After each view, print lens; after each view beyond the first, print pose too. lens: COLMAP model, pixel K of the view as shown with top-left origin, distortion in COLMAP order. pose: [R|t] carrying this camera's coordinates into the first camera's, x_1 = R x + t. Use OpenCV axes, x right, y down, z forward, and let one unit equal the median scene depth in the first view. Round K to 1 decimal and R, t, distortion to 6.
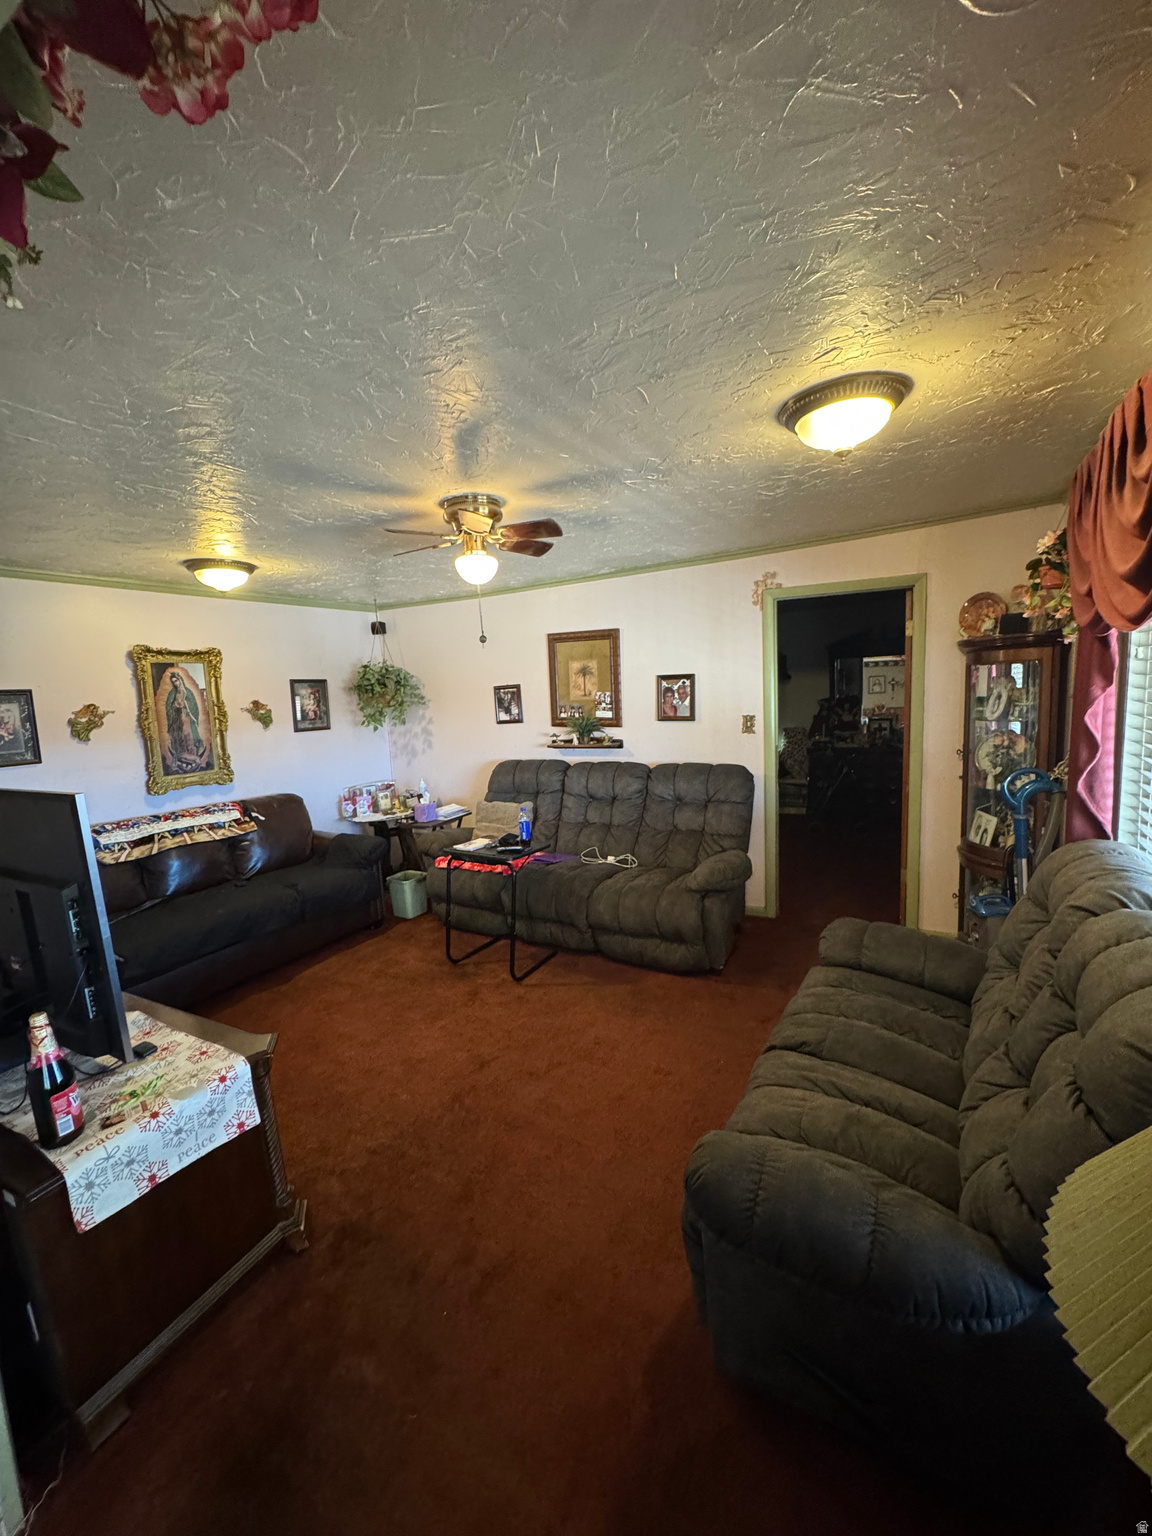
lens RADIAL K [[614.8, 0, 578.4], [0, 614.8, 767.8], [0, 0, 1]] dist [-0.004677, 0.000329]
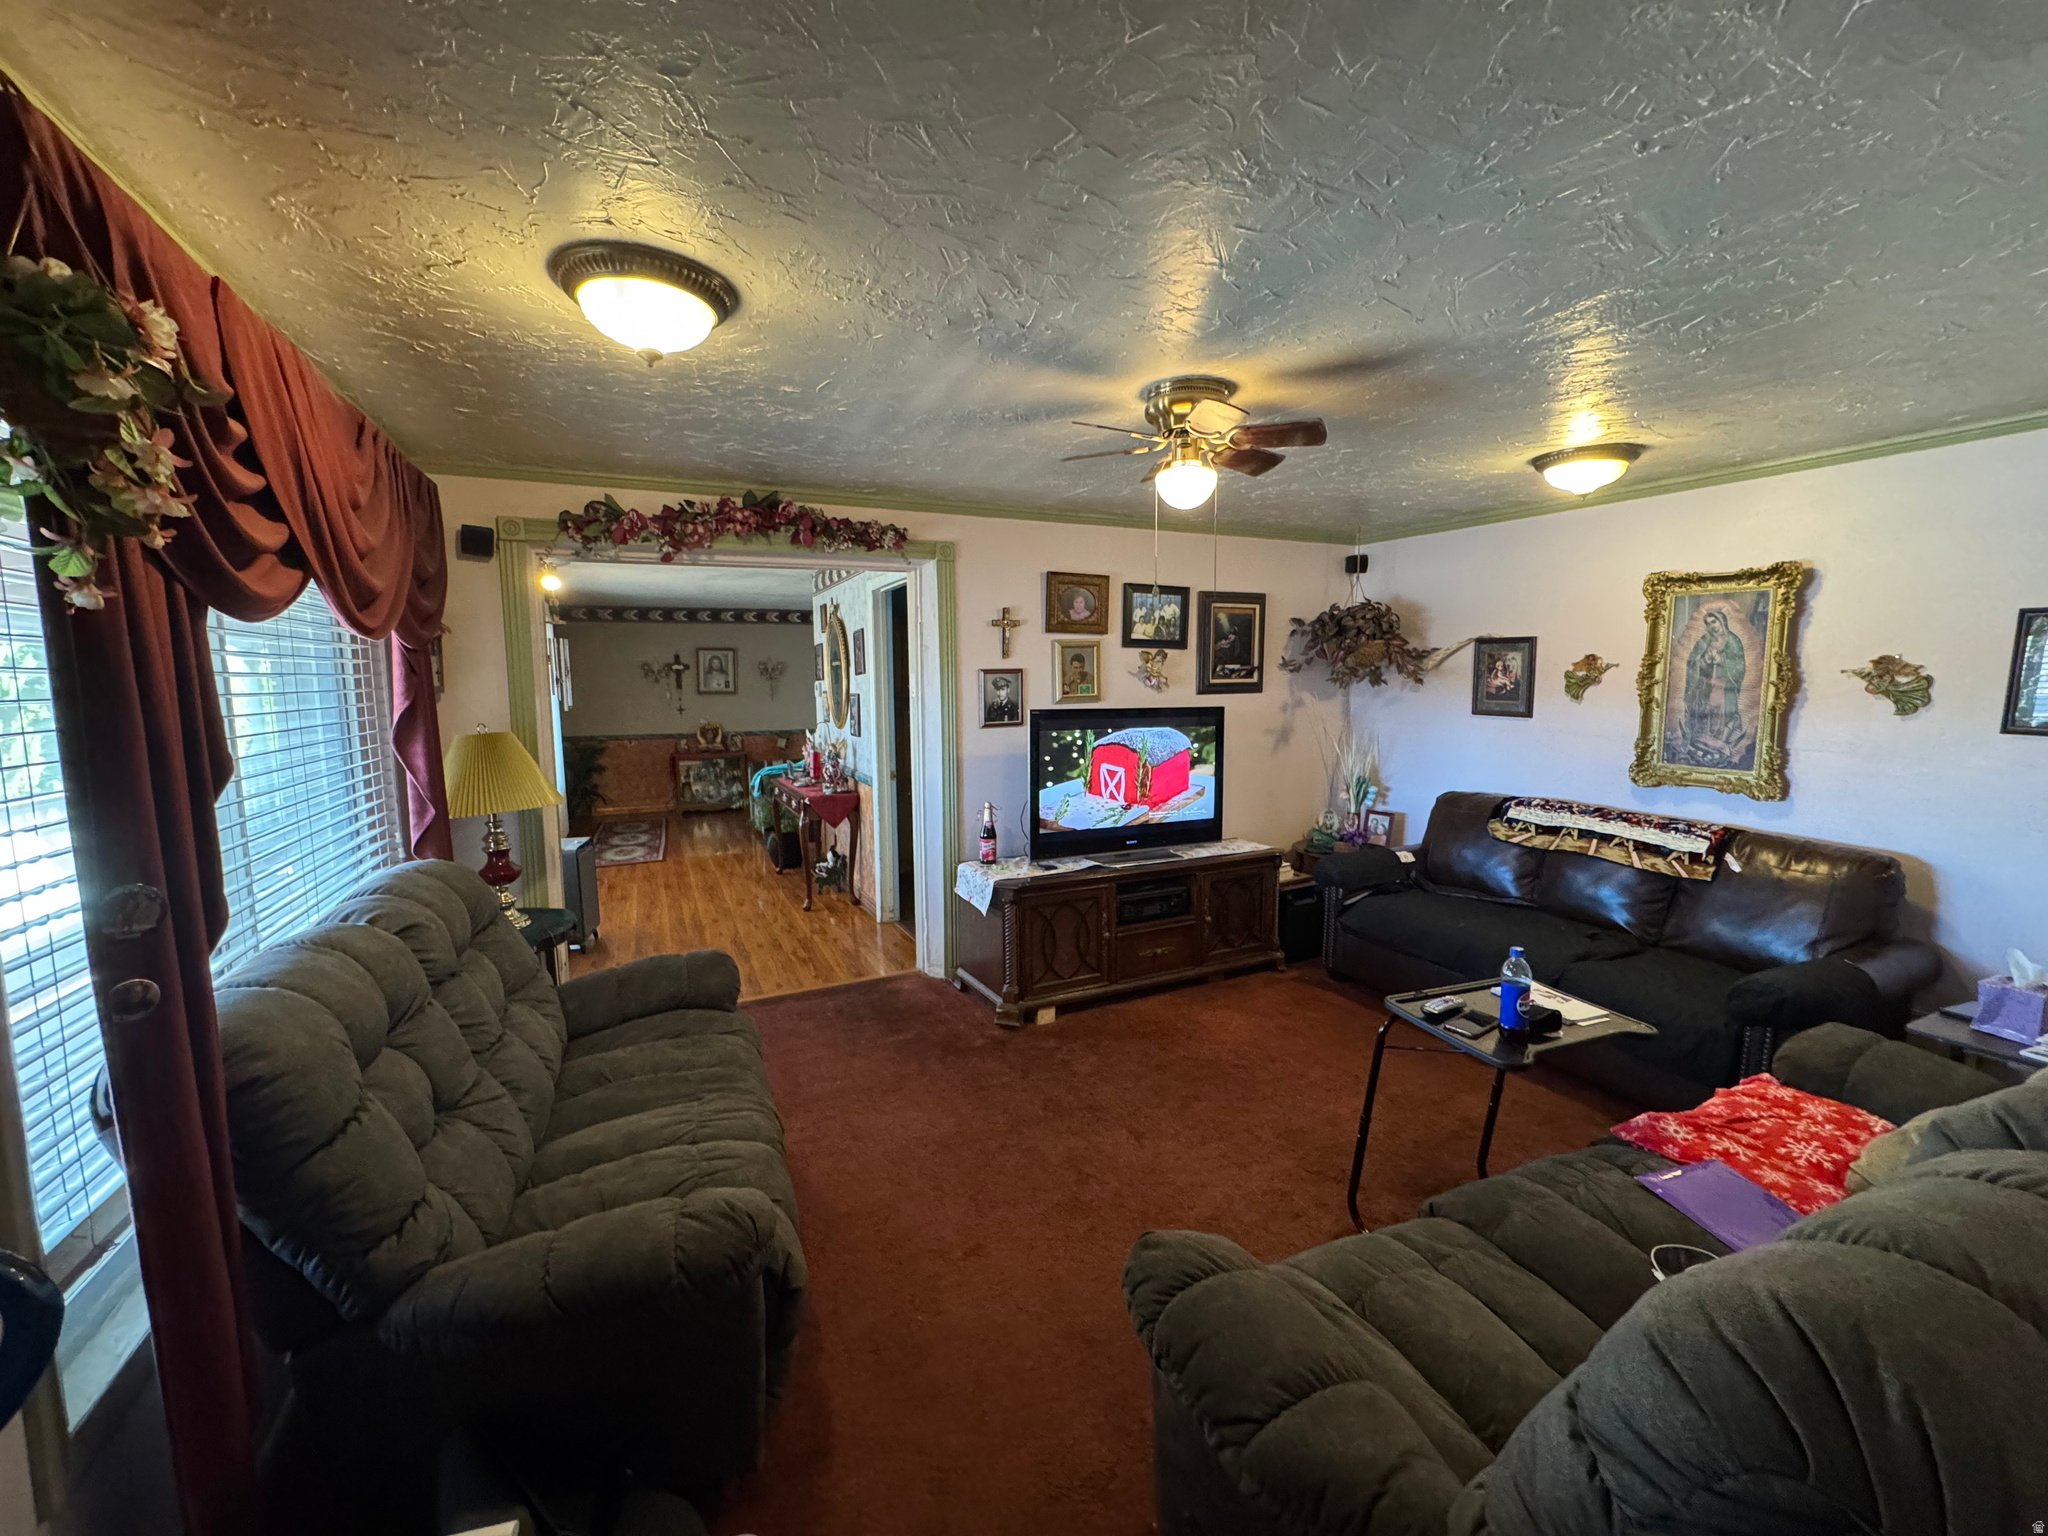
lens RADIAL K [[819.8, 0, 1023.7], [0, 819.8, 770.8], [0, 0, 1]] dist [-0.004677, 0.000329]
pose [[-0.595606, 0.160865, -0.787004, 0.508121], [-0.060949, 0.967868, 0.243961, -0.167701], [0.800961, 0.193272, -0.566664, 1.011117]]
